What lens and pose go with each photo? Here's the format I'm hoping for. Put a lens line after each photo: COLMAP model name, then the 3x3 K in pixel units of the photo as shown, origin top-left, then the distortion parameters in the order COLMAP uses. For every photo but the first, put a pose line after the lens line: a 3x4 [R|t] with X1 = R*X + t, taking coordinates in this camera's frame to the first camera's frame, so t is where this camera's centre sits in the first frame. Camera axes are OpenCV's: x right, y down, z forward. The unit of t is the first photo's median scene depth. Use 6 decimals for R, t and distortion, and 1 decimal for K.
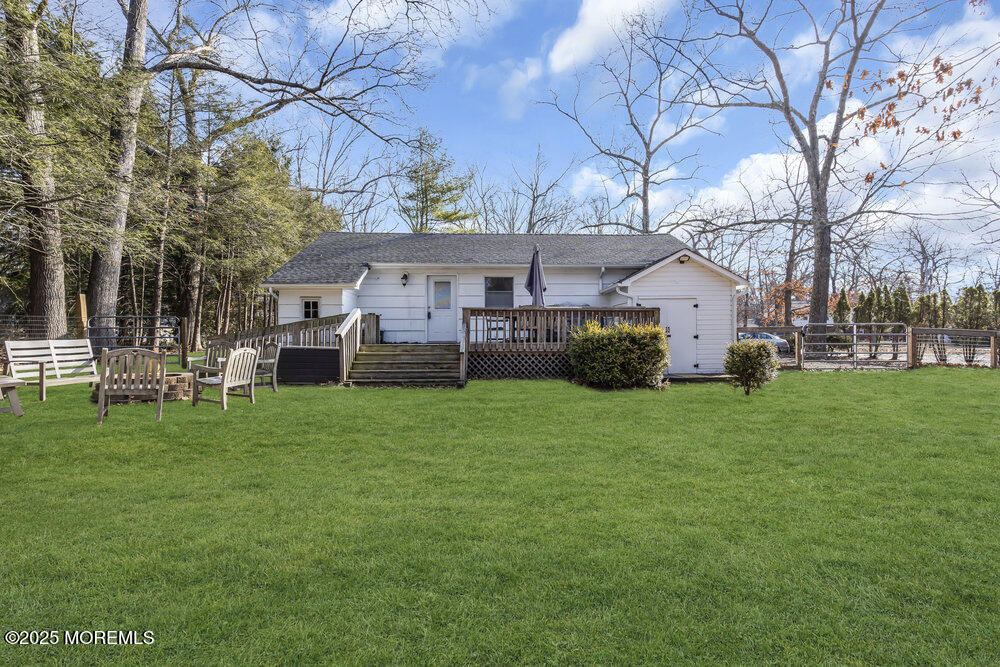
lens RADIAL K [[450.9, 0, 500.0], [0, 450.9, 333.5], [0, 0, 1]] dist [-0.001152, 0.000080]
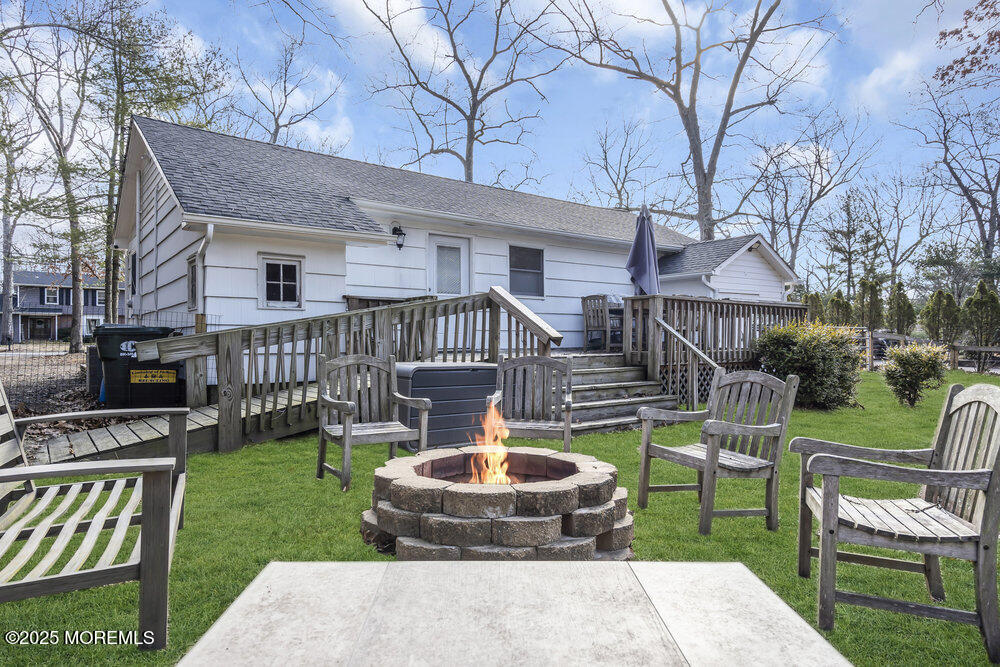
lens RADIAL K [[604.1, 0, 500.0], [0, 604.1, 333.5], [0, 0, 1]] dist [0.003004, 0.000427]
pose [[0.823334, 0.009668, 0.567475, -0.585005], [-0.007243, 0.999952, -0.006527, 0.002115], [-0.567512, 0.001264, 0.823364, 0.364053]]
